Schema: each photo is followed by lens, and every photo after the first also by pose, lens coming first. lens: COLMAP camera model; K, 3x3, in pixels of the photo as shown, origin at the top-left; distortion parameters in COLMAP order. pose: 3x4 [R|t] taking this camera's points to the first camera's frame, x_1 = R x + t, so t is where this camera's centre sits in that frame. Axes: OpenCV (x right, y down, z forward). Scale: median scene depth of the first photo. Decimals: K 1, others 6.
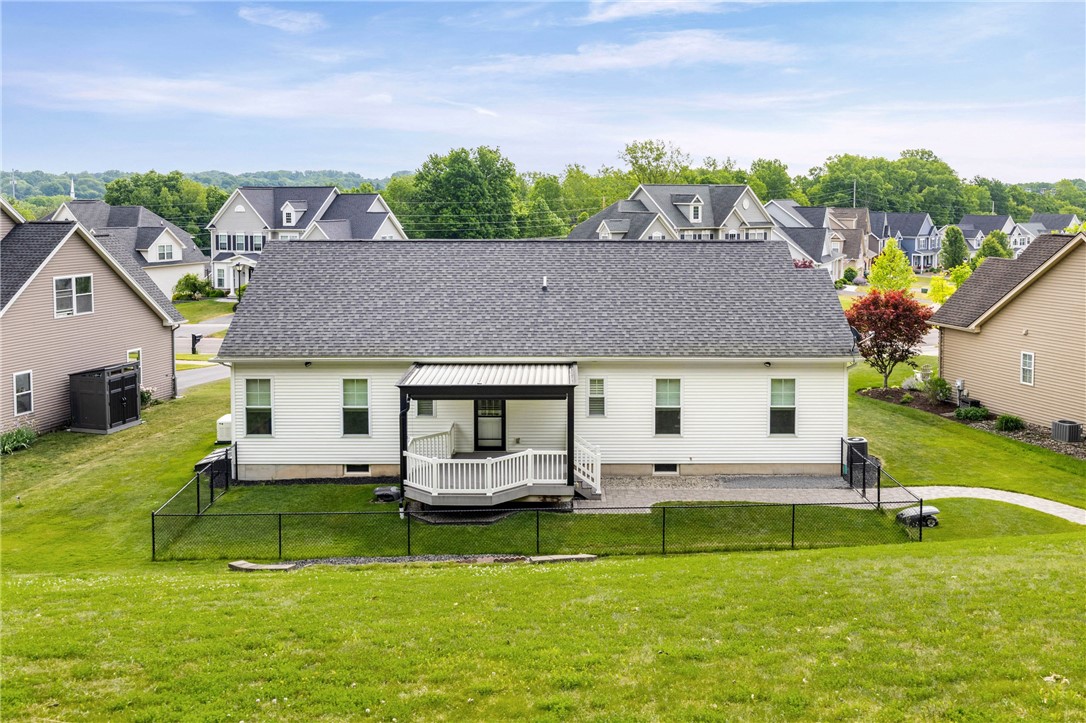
lens RADIAL K [[1119.3, 0, 543.0], [0, 1119.3, 361.5], [0, 0, 1]] dist [0.001762, -0.004215]
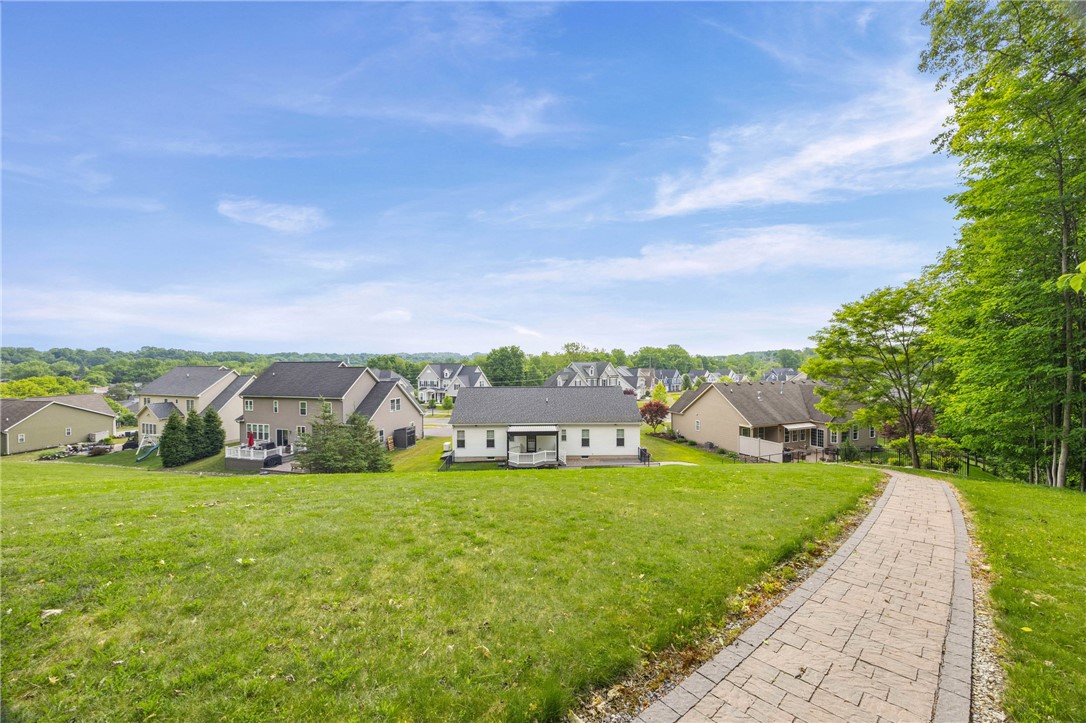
lens RADIAL K [[700.6, 0, 543.0], [0, 700.6, 361.5], [0, 0, 1]] dist [-0.000321, -0.000006]
pose [[0.997183, -0.002324, 0.074973, -0.118991], [0.009845, 0.994928, -0.100107, 0.015628], [-0.074360, 0.100563, 0.992148, -0.752314]]
